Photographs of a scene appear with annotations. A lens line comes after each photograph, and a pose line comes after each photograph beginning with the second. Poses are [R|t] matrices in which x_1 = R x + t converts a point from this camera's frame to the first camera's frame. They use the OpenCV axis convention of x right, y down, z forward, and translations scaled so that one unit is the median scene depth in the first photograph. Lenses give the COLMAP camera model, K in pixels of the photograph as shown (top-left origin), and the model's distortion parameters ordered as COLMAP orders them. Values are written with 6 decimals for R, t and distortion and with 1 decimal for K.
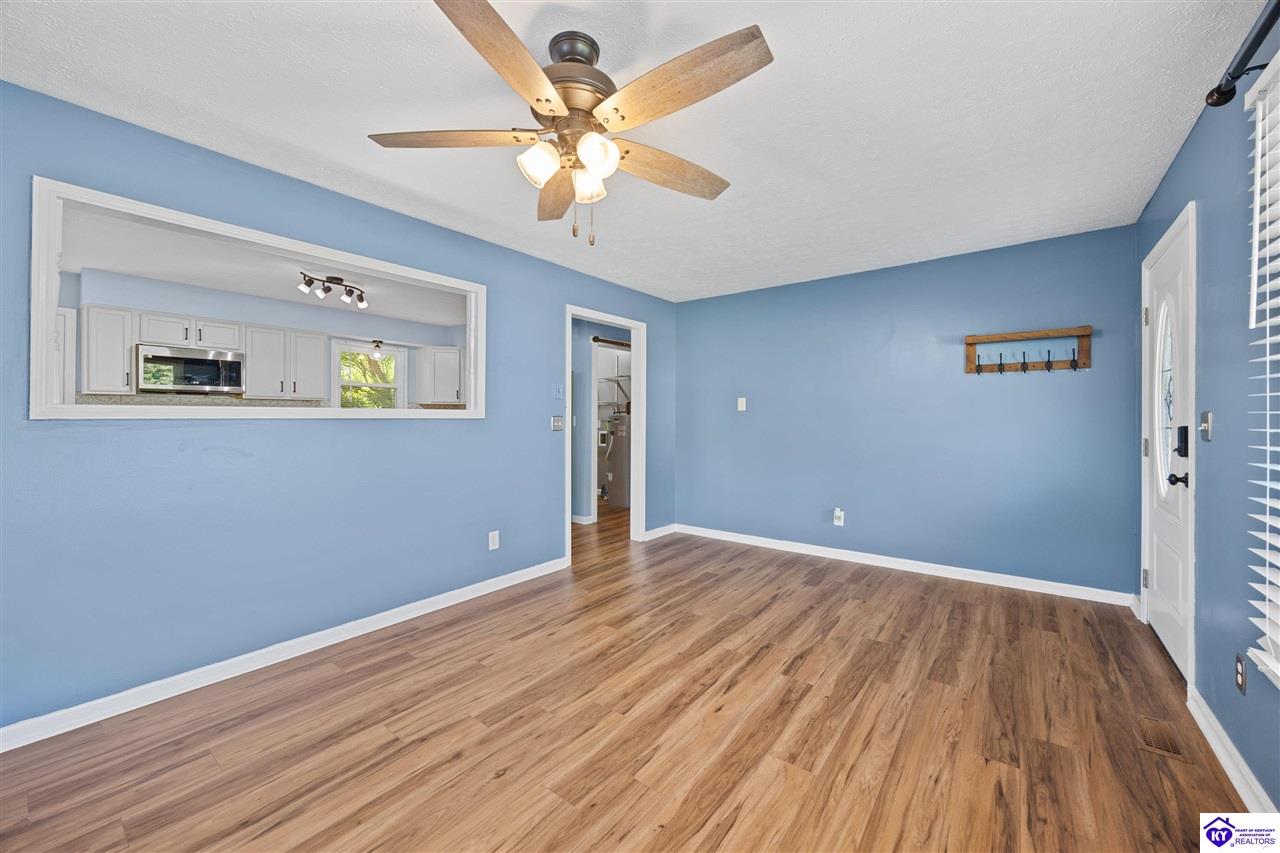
lens RADIAL K [[494.9, 0, 640.0], [0, 494.9, 426.5], [0, 0, 1]] dist [-0.001339, -0.000281]
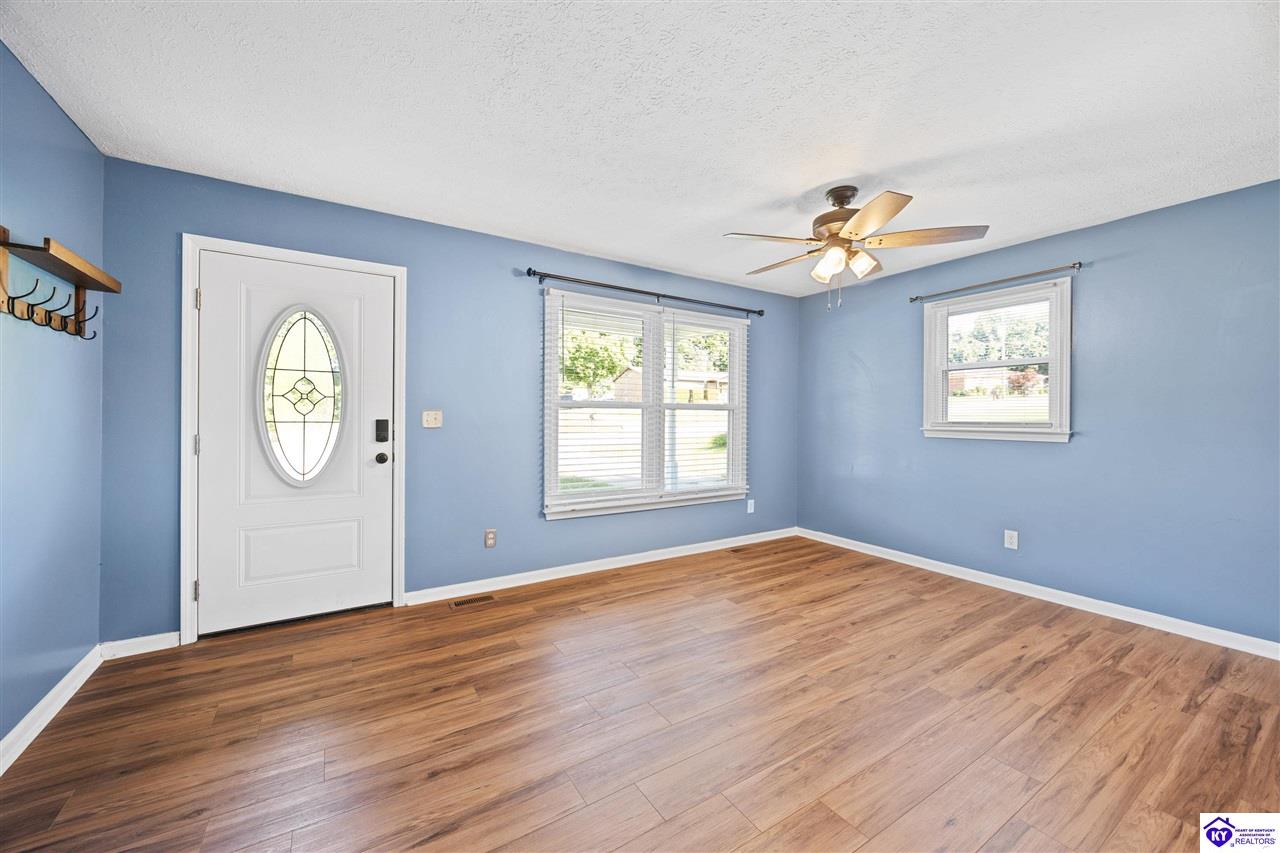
lens RADIAL K [[494.9, 0, 640.0], [0, 494.9, 426.5], [0, 0, 1]] dist [-0.001339, -0.000281]
pose [[-0.940967, -0.016044, 0.338118, -0.050166], [-0.003323, 0.999266, 0.038168, -0.039552], [-0.338482, 0.034791, -0.940329, 2.214598]]
